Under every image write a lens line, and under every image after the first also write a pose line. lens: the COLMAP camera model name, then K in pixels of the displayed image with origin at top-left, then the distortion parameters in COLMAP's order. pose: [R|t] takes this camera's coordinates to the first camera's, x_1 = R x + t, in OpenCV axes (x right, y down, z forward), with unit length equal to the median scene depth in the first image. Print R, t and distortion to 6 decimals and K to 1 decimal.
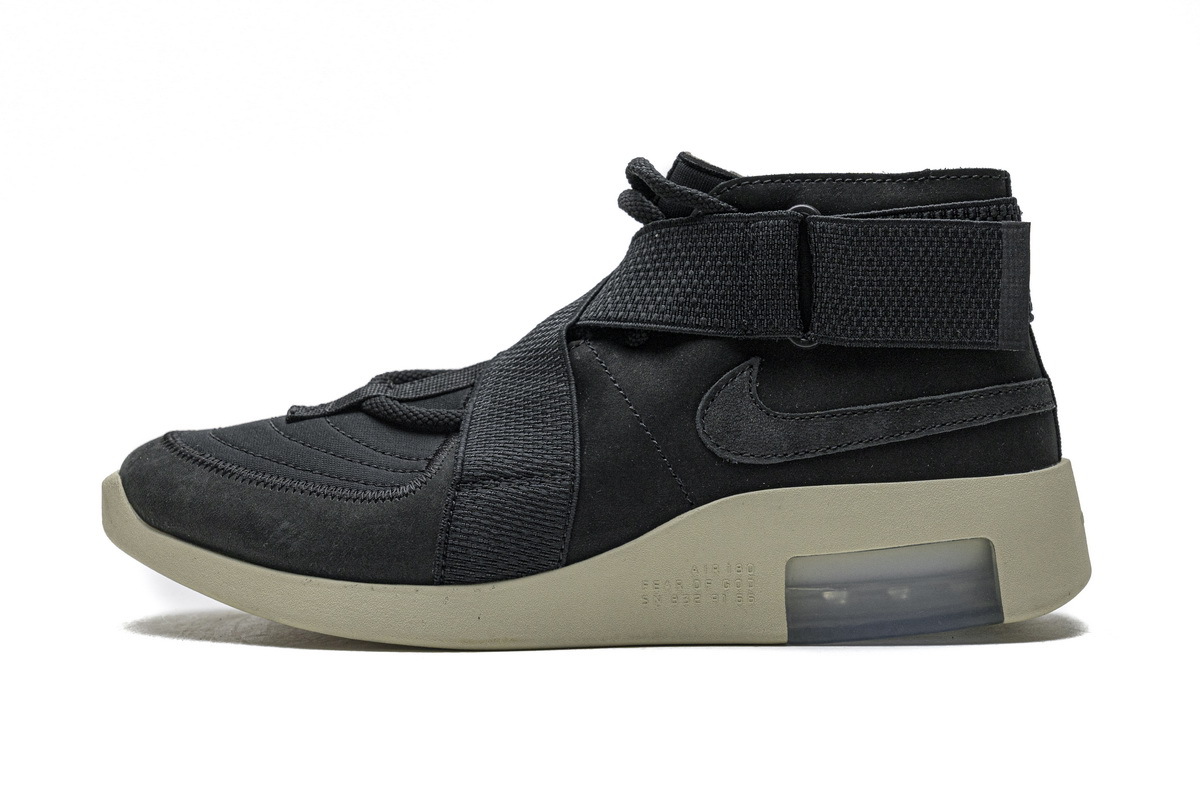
lens RADIAL K [[2439.1, 0, 597.0], [0, 2439.1, 388.5], [0, 0, 1]] dist [0.083893, 0.000000]
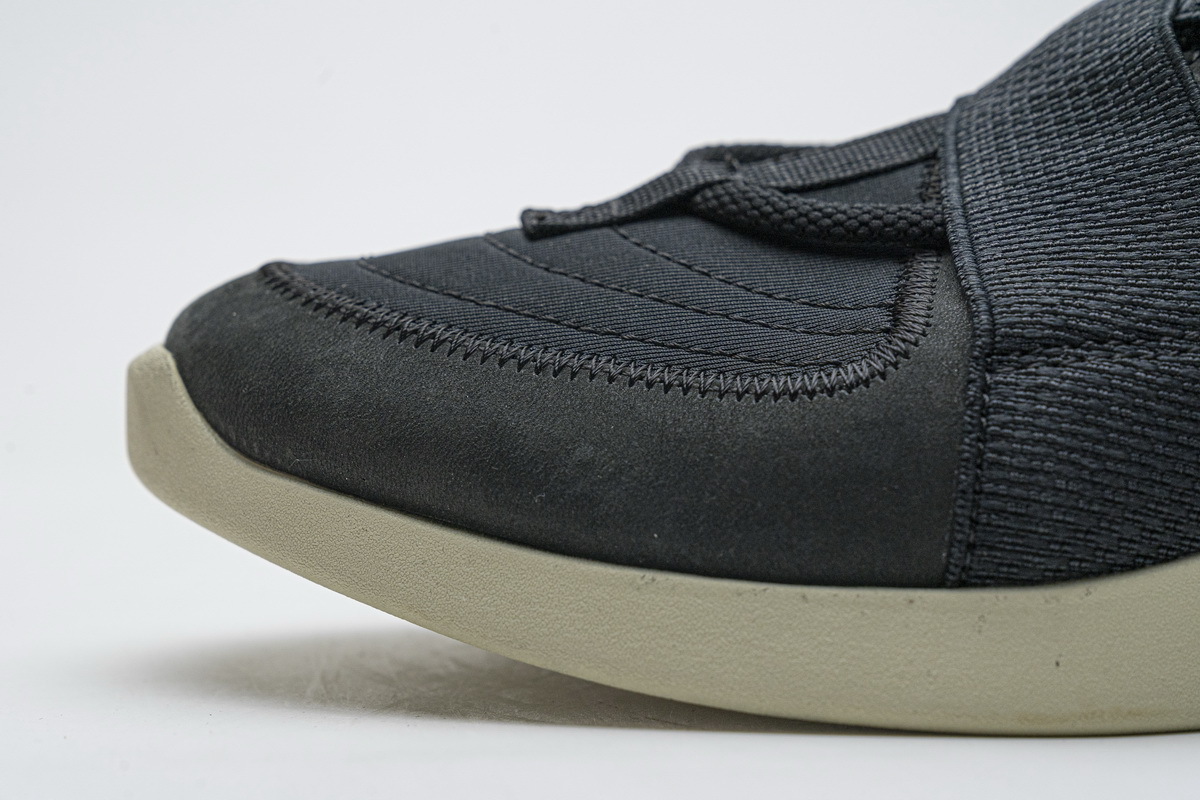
lens RADIAL K [[2313.7, 0, 603.5], [0, 2313.7, 396.5], [0, 0, 1]] dist [-0.000277, 0.000000]
pose [[0.996084, -0.003396, 0.088342, -0.160169], [0.001884, 0.999850, 0.017193, 0.038537], [-0.088387, -0.016960, 0.995942, 0.584708]]
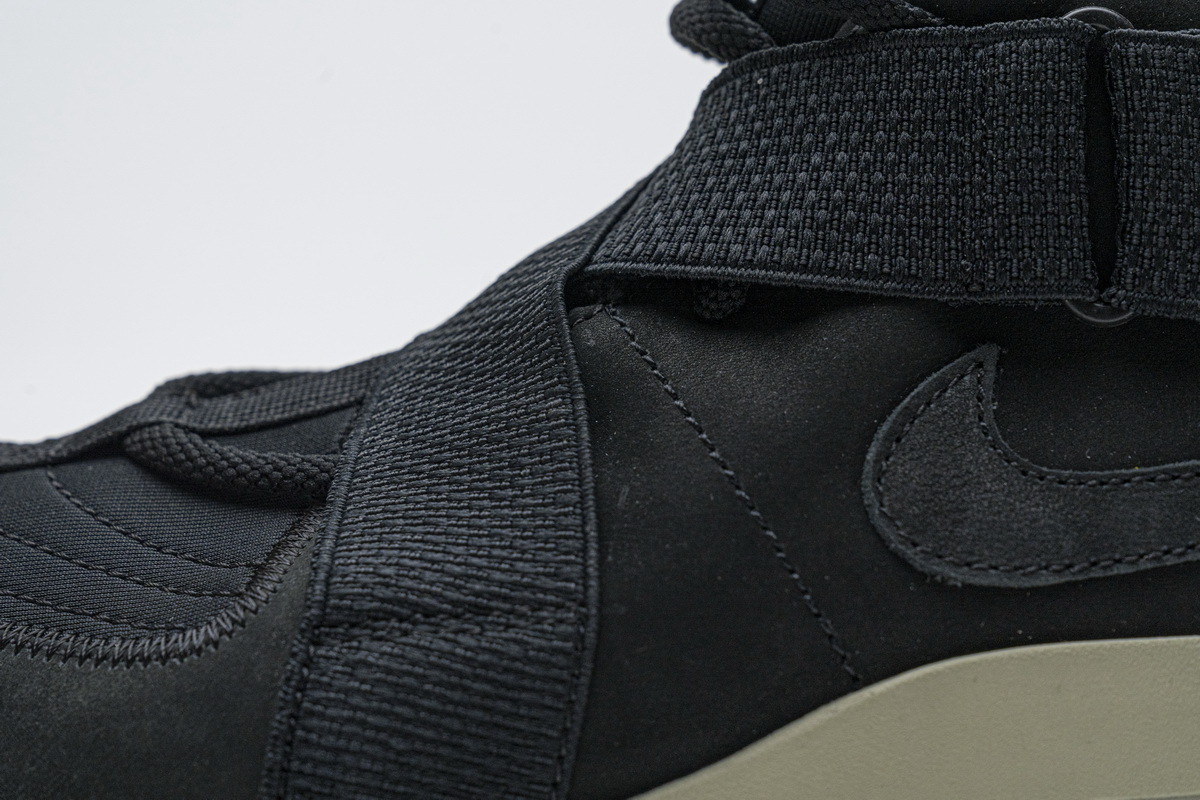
lens RADIAL K [[2313.7, 0, 594.5], [0, 2313.7, 401.6], [0, 0, 1]] dist [-0.000277, 0.000000]
pose [[0.999623, 0.008861, 0.026003, -0.018315], [-0.008683, 0.999938, -0.006947, 0.001259], [-0.026063, 0.006718, 0.999638, 0.579559]]
